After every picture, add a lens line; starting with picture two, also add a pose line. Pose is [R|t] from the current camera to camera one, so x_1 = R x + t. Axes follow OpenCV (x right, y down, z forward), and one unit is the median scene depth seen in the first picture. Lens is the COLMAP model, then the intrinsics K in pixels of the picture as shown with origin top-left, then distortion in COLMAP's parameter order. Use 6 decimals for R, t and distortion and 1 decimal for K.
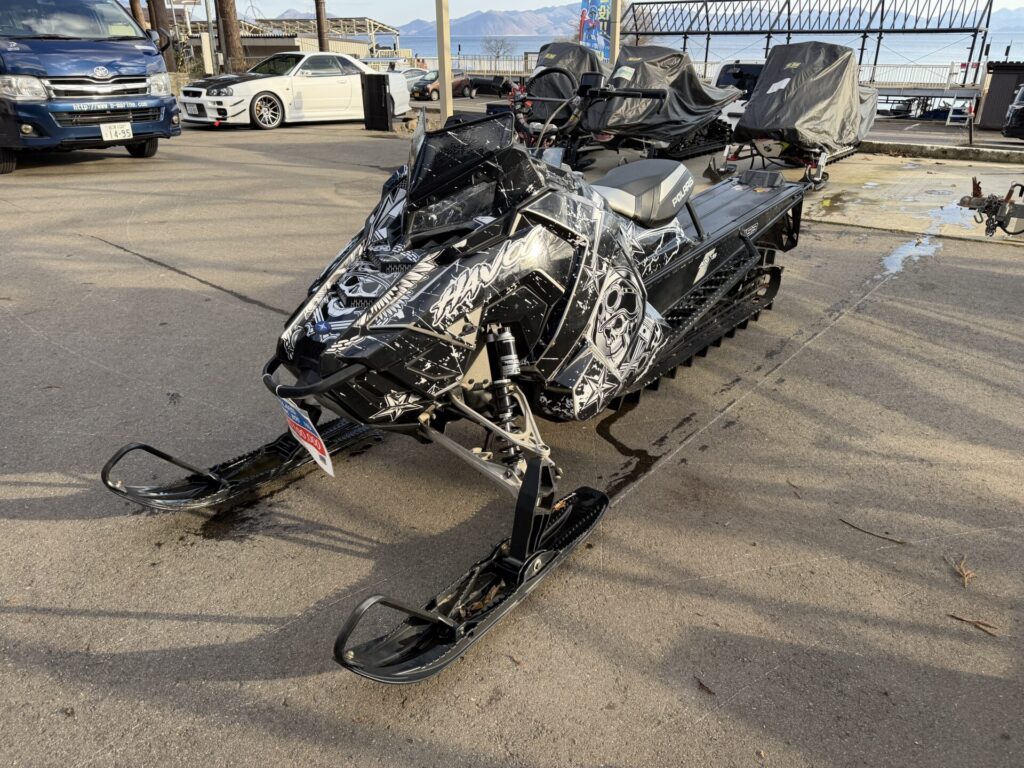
lens RADIAL K [[726.1, 0, 514.9], [0, 726.1, 386.3], [0, 0, 1]] dist [0.025713, -0.029836]
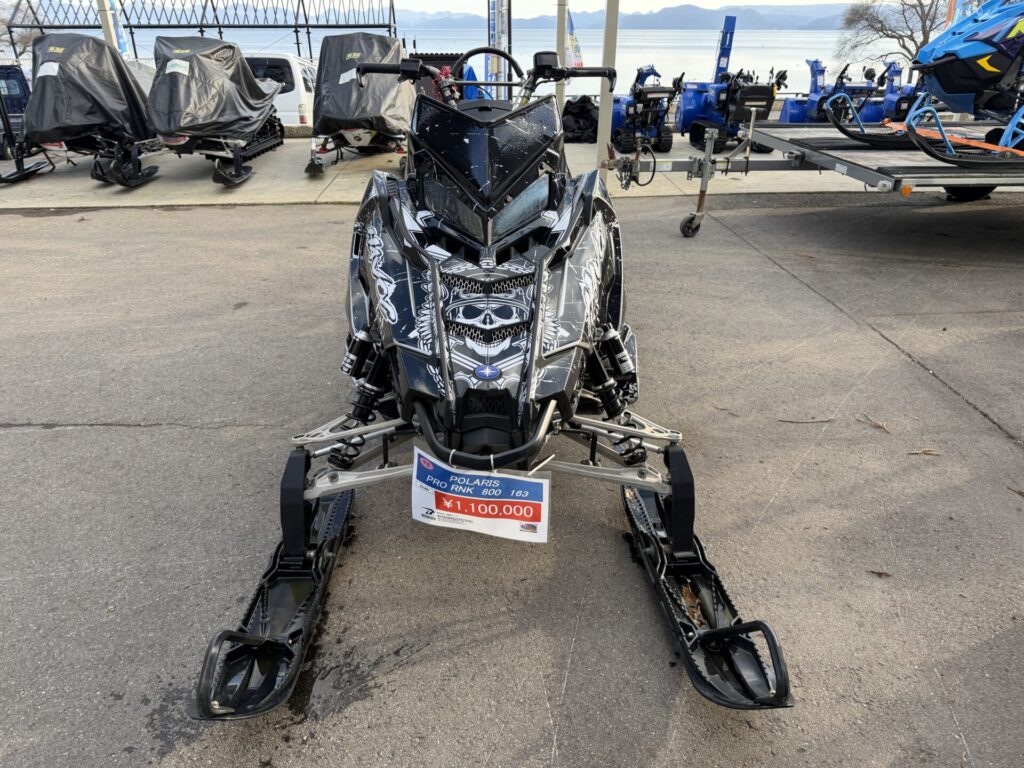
lens RADIAL K [[726.1, 0, 512.2], [0, 726.1, 384.7], [0, 0, 1]] dist [0.025713, -0.029836]
pose [[0.759239, -0.279026, 0.587963, -0.161671], [0.277449, 0.955991, 0.095408, -0.030996], [-0.588709, 0.090692, 0.803242, 0.079294]]
